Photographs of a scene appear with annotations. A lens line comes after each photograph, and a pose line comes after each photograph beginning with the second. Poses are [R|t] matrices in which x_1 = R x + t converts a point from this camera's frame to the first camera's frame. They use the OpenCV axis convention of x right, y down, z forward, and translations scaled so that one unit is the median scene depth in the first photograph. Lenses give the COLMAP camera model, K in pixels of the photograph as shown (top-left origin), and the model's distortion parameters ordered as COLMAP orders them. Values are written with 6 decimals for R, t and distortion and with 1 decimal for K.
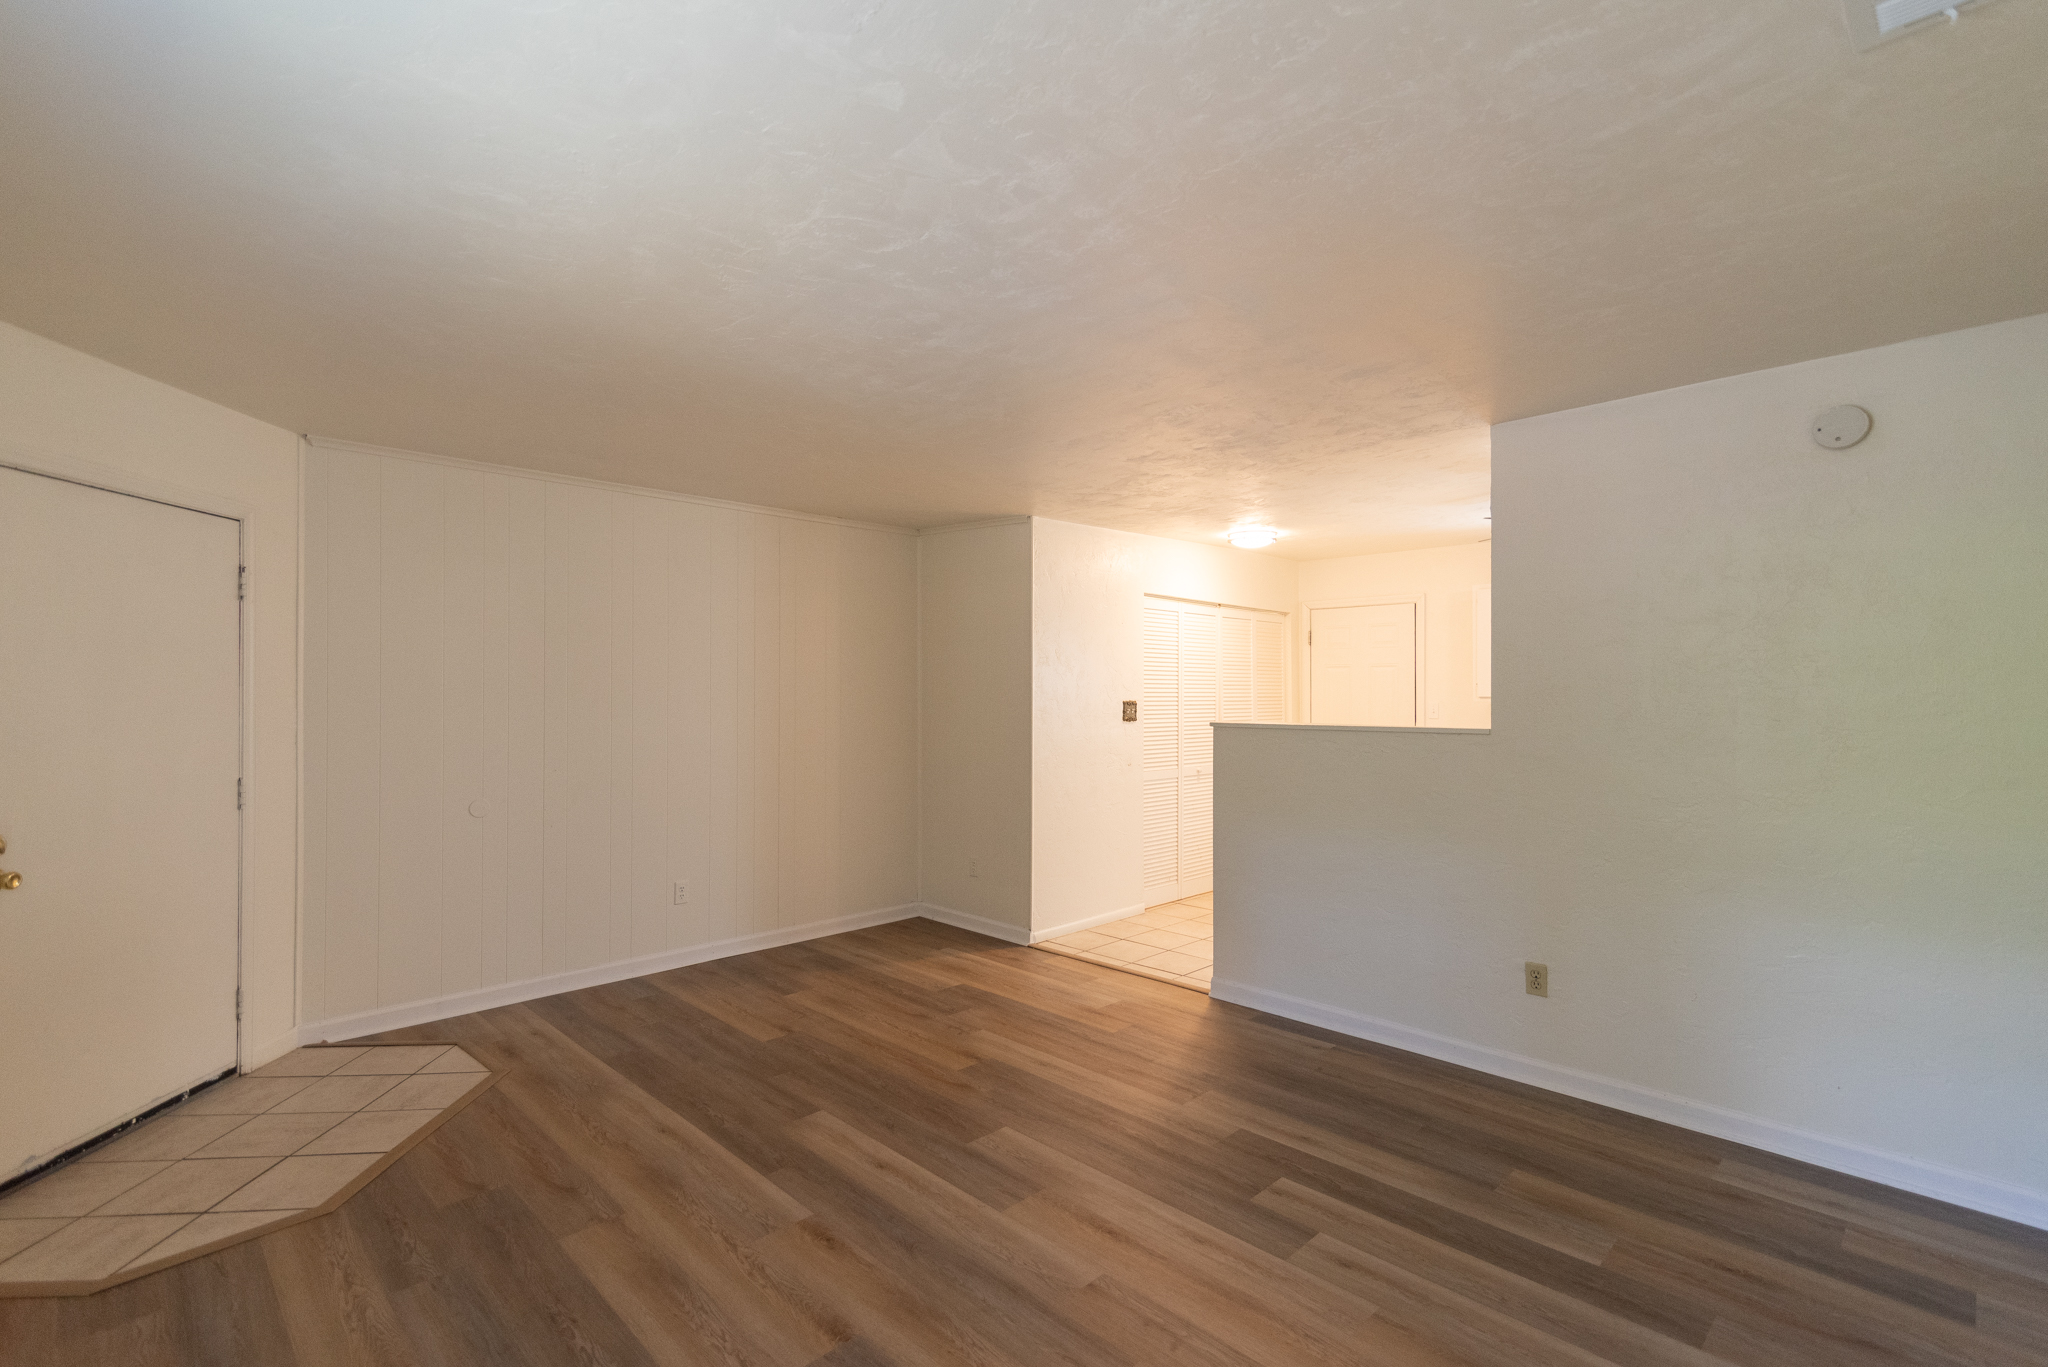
lens RADIAL K [[932.0, 0, 1013.7], [0, 932.0, 686.5], [0, 0, 1]] dist [0.014883, -0.000797]
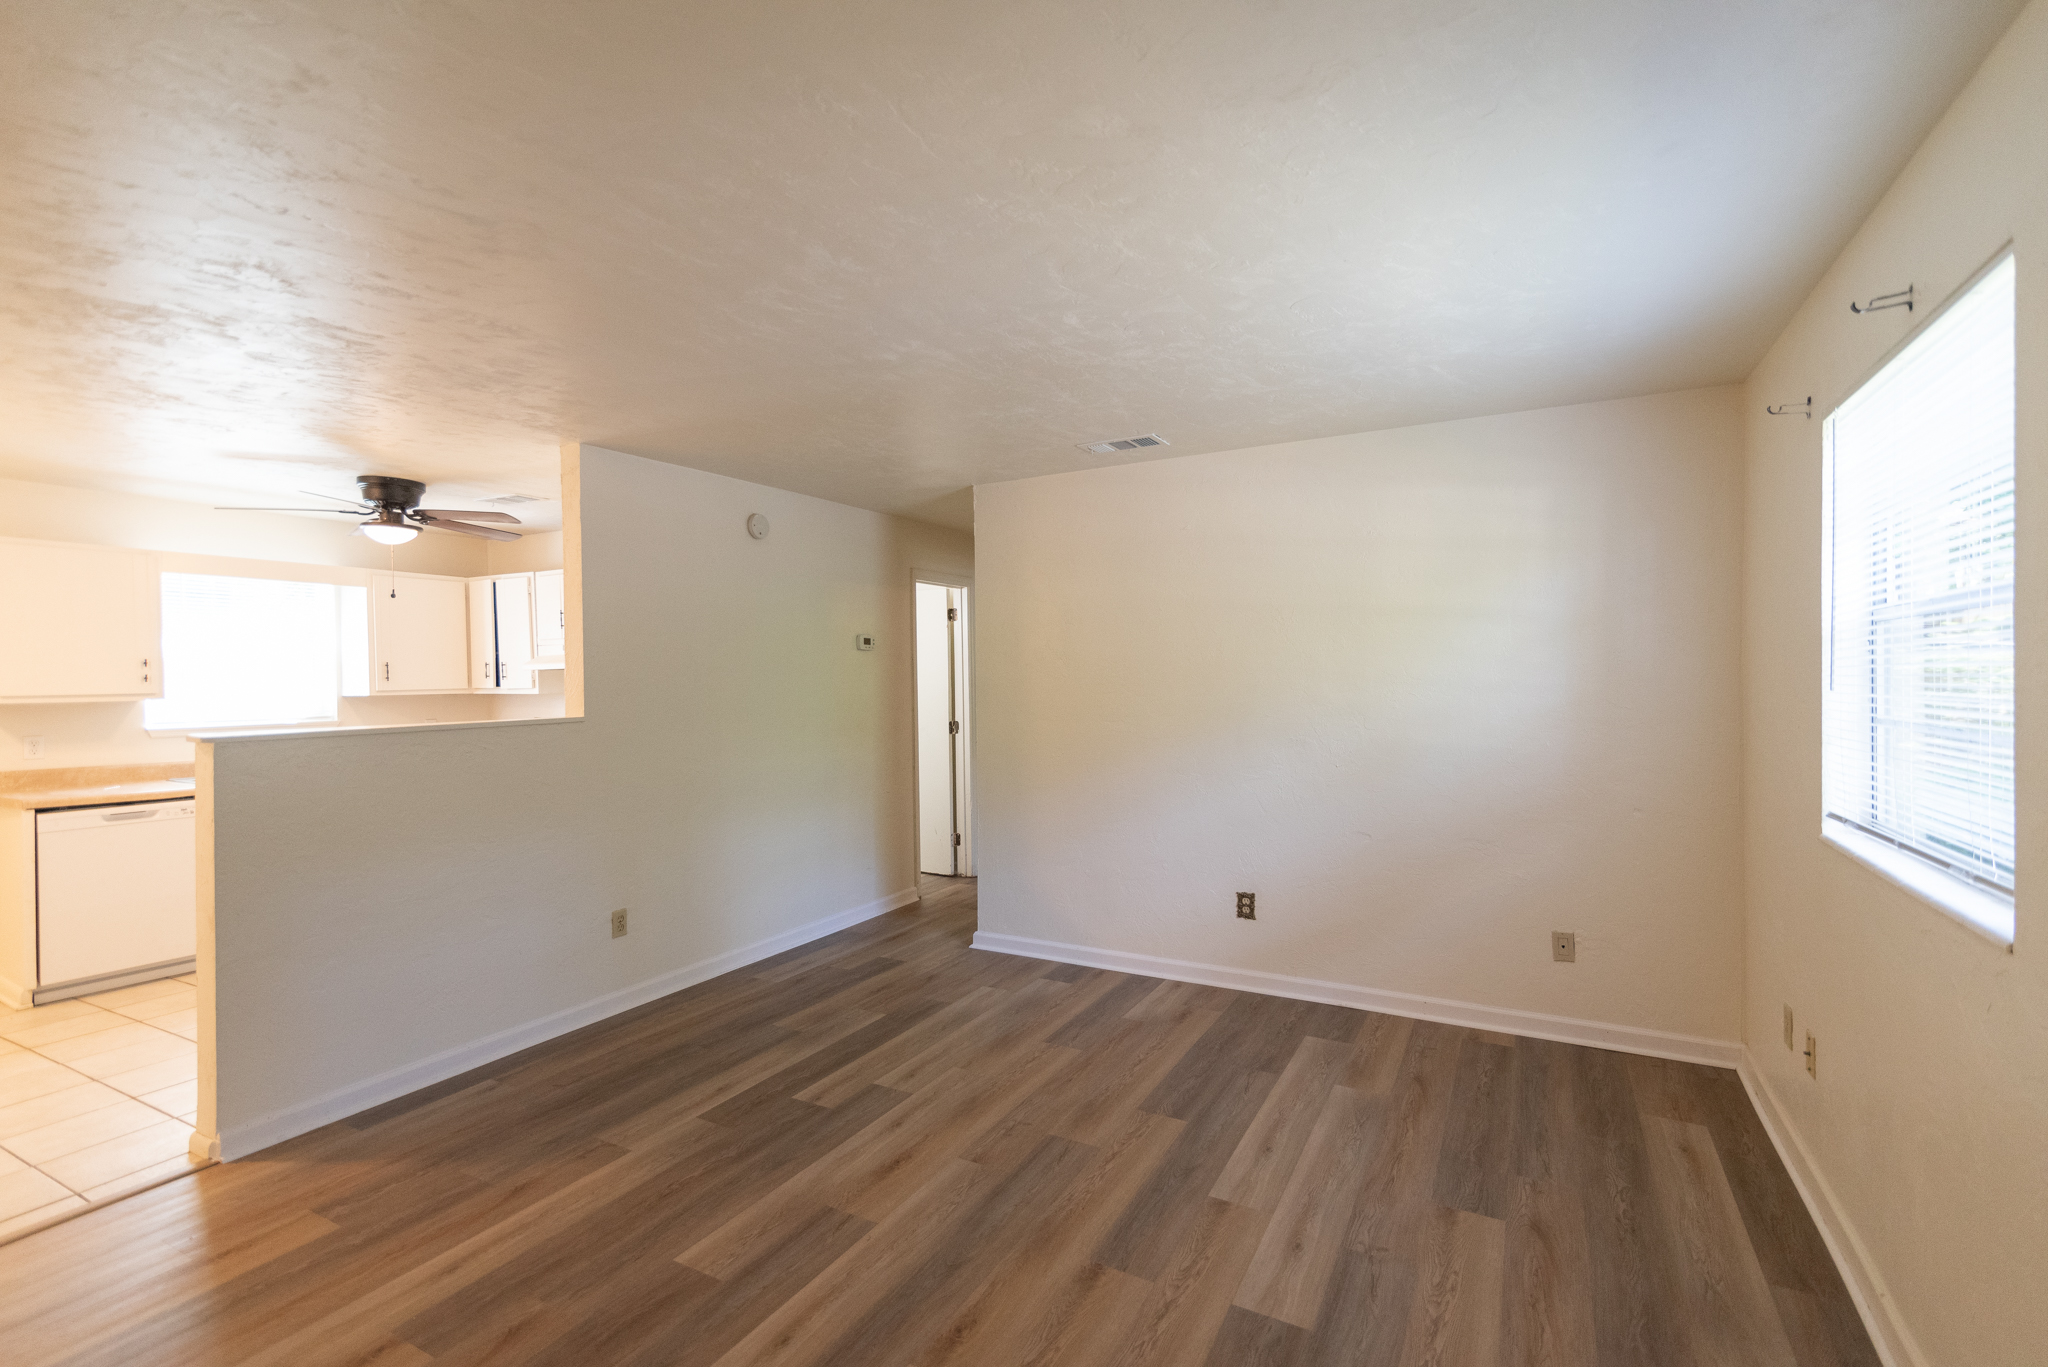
lens RADIAL K [[932.0, 0, 1022.8], [0, 932.0, 687.3], [0, 0, 1]] dist [0.014883, -0.000797]
pose [[-0.290869, -0.008770, 0.956723, -0.918774], [0.005597, 0.999925, 0.010868, 0.001315], [-0.956746, 0.008516, -0.290798, 1.069965]]
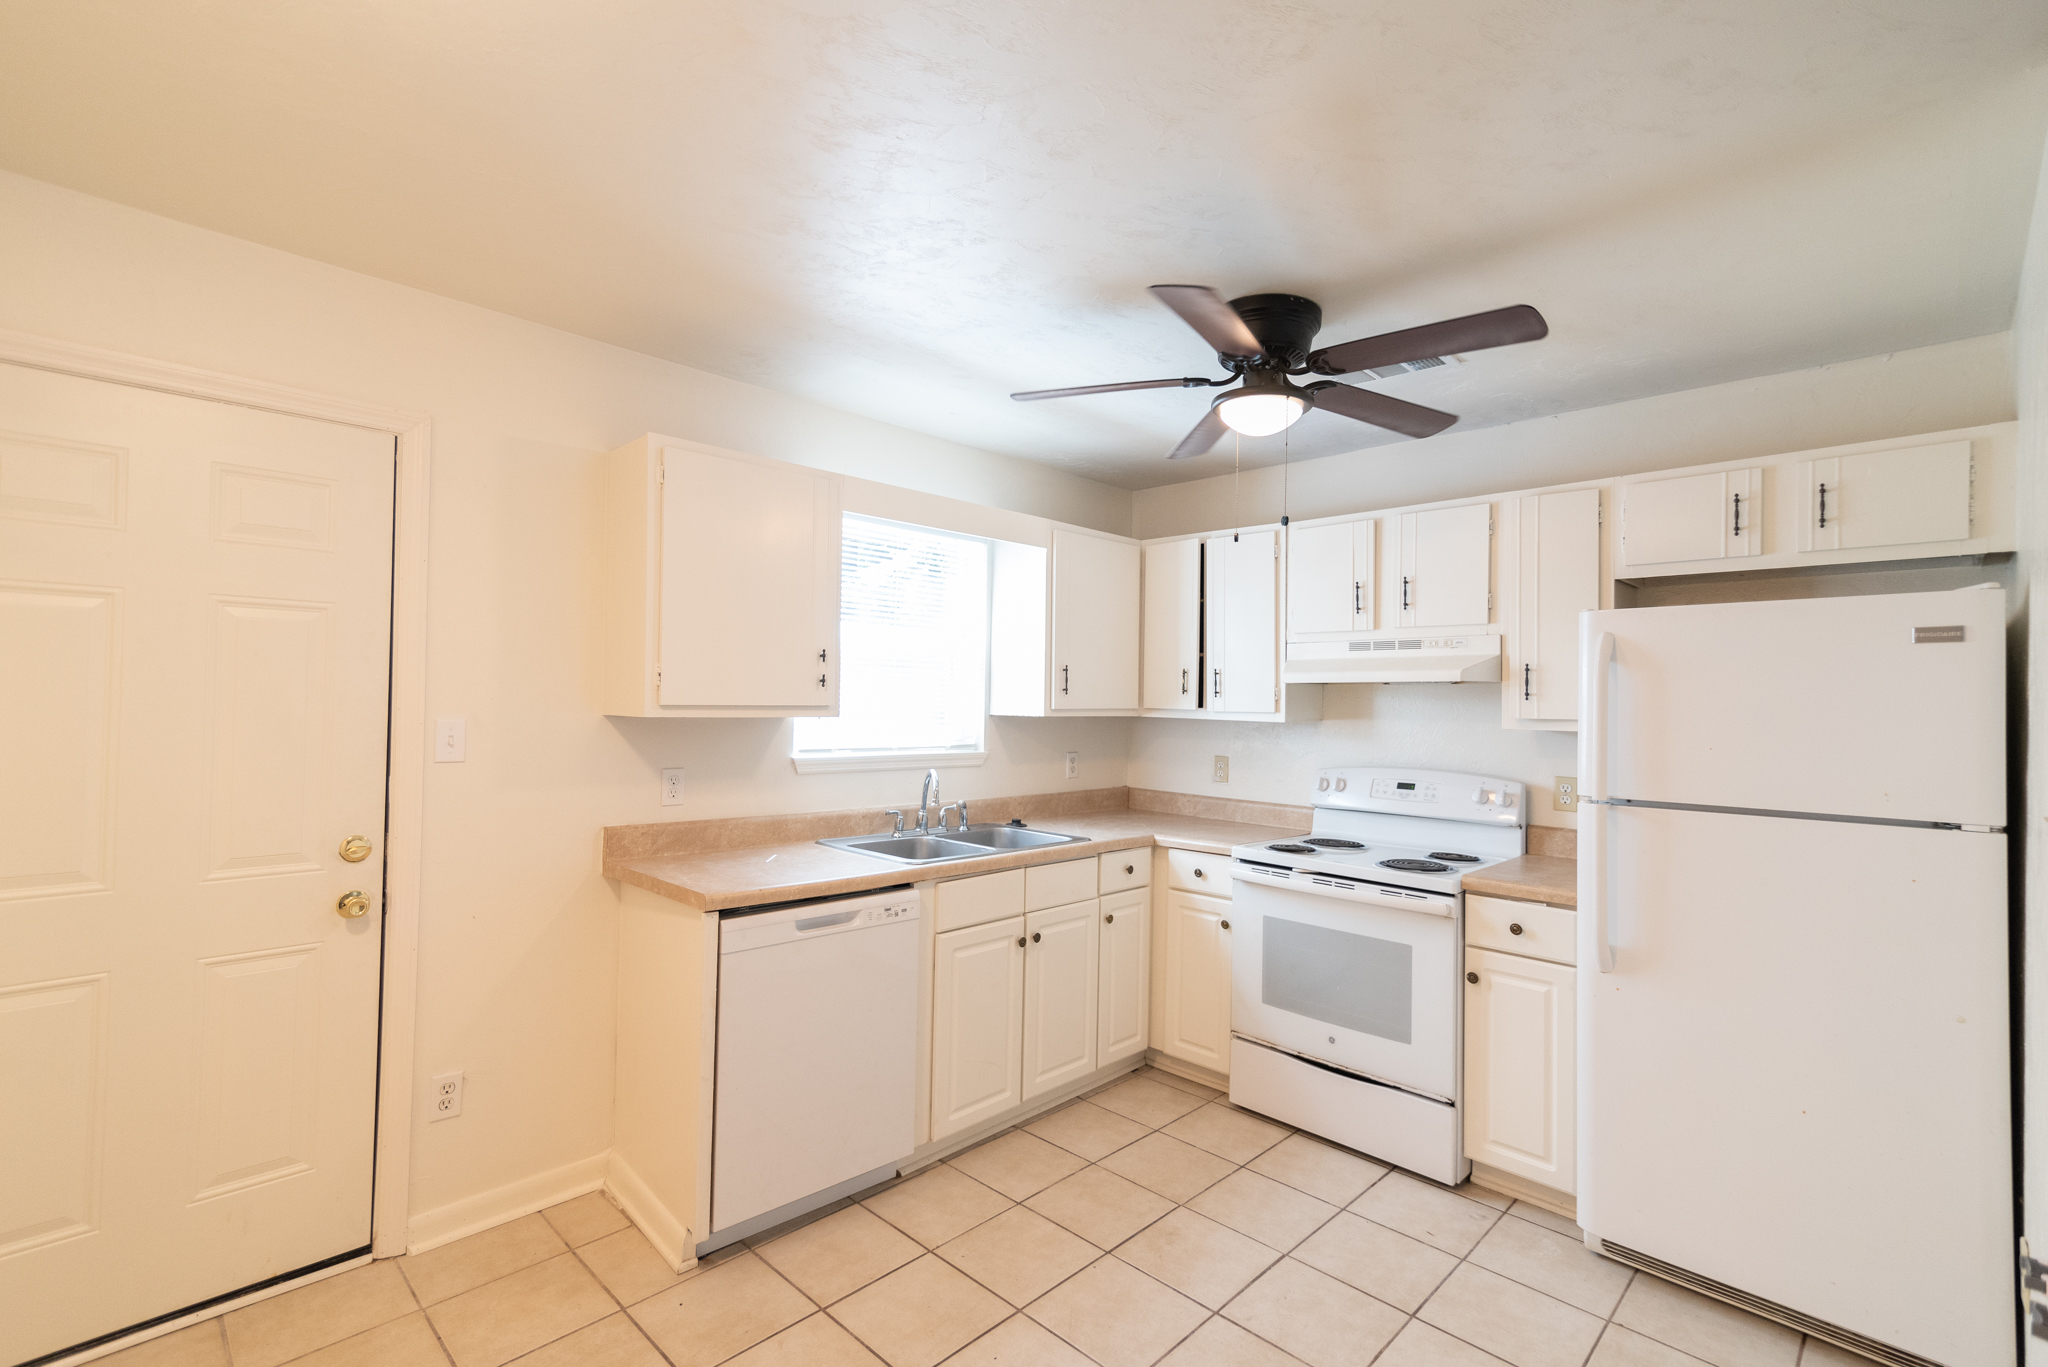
lens RADIAL K [[932.0, 0, 1016.5], [0, 932.0, 678.6], [0, 0, 1]] dist [0.014883, -0.000797]
pose [[-0.015628, 0.017063, 0.999732, -0.263440], [-0.026620, 0.999493, -0.017475, 0.003455], [-0.999523, -0.026886, -0.015166, 1.577489]]
